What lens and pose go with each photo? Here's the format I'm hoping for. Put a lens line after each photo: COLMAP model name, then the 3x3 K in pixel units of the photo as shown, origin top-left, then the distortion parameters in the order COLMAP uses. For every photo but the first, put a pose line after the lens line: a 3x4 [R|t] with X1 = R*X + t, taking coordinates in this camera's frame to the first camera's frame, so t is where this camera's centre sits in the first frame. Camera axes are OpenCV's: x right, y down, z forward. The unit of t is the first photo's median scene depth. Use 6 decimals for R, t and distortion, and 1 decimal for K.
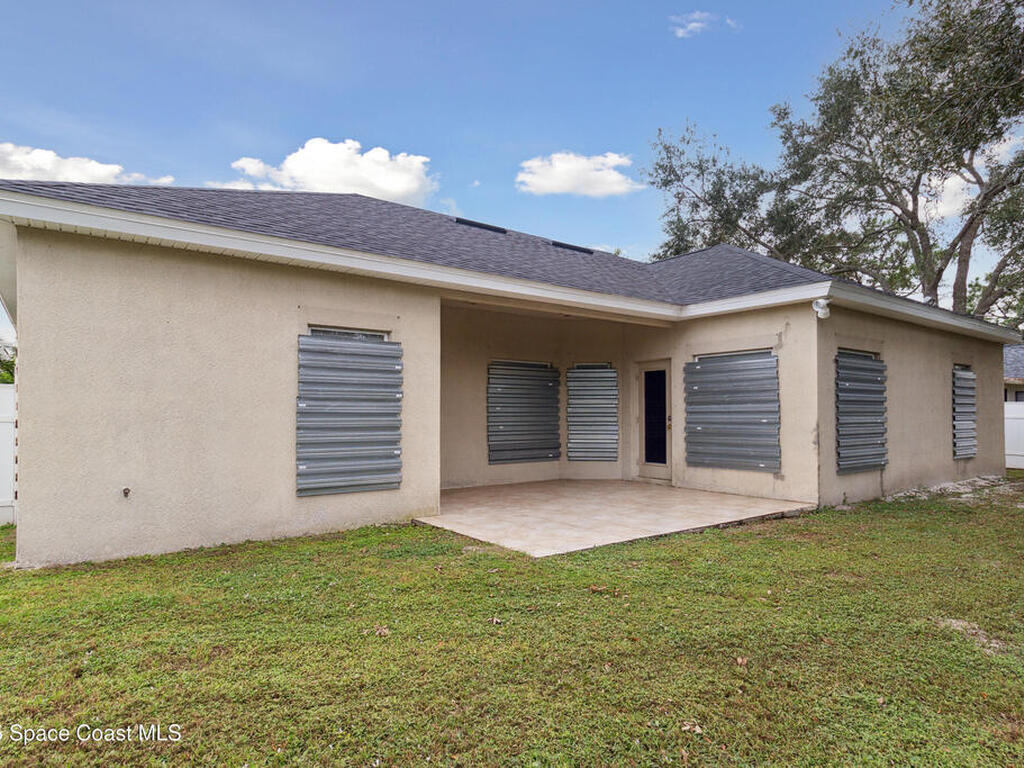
lens RADIAL K [[628.7, 0, 510.6], [0, 628.7, 384.1], [0, 0, 1]] dist [0.003209, -0.000090]
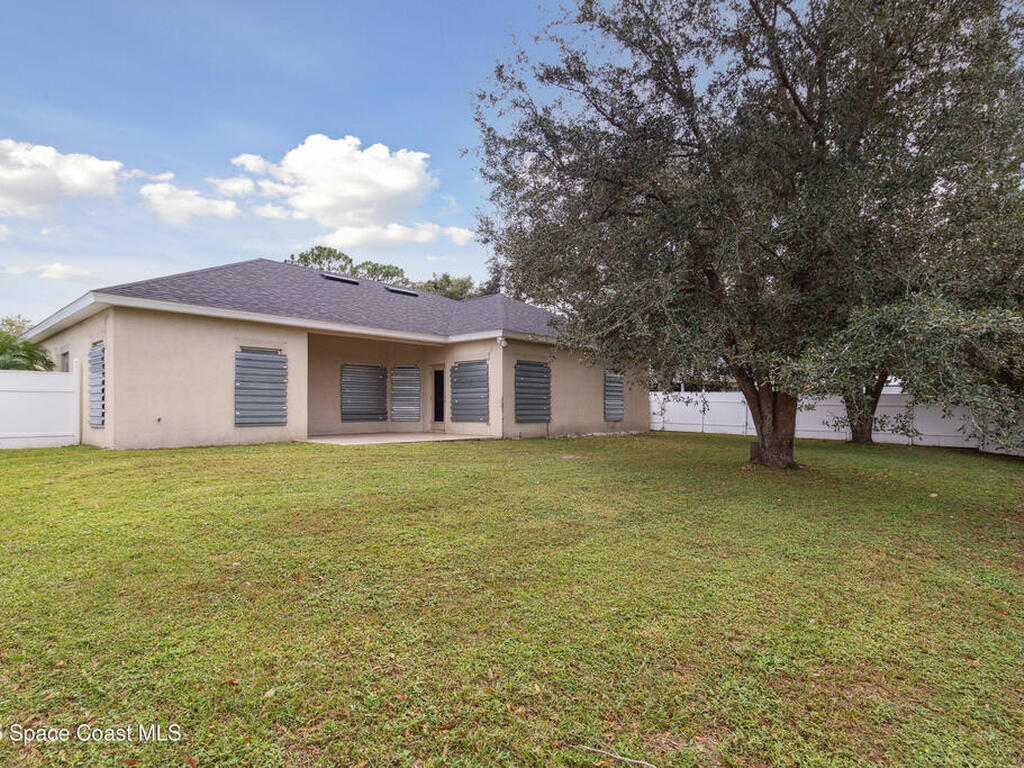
lens RADIAL K [[548.1, 0, 515.1], [0, 548.1, 393.8], [0, 0, 1]] dist [-0.001696, 0.000539]
pose [[0.978368, 0.005496, 0.206799, 0.136709], [-0.010431, 0.999686, 0.022782, 0.009143], [-0.206609, -0.024446, 0.978118, -0.668292]]
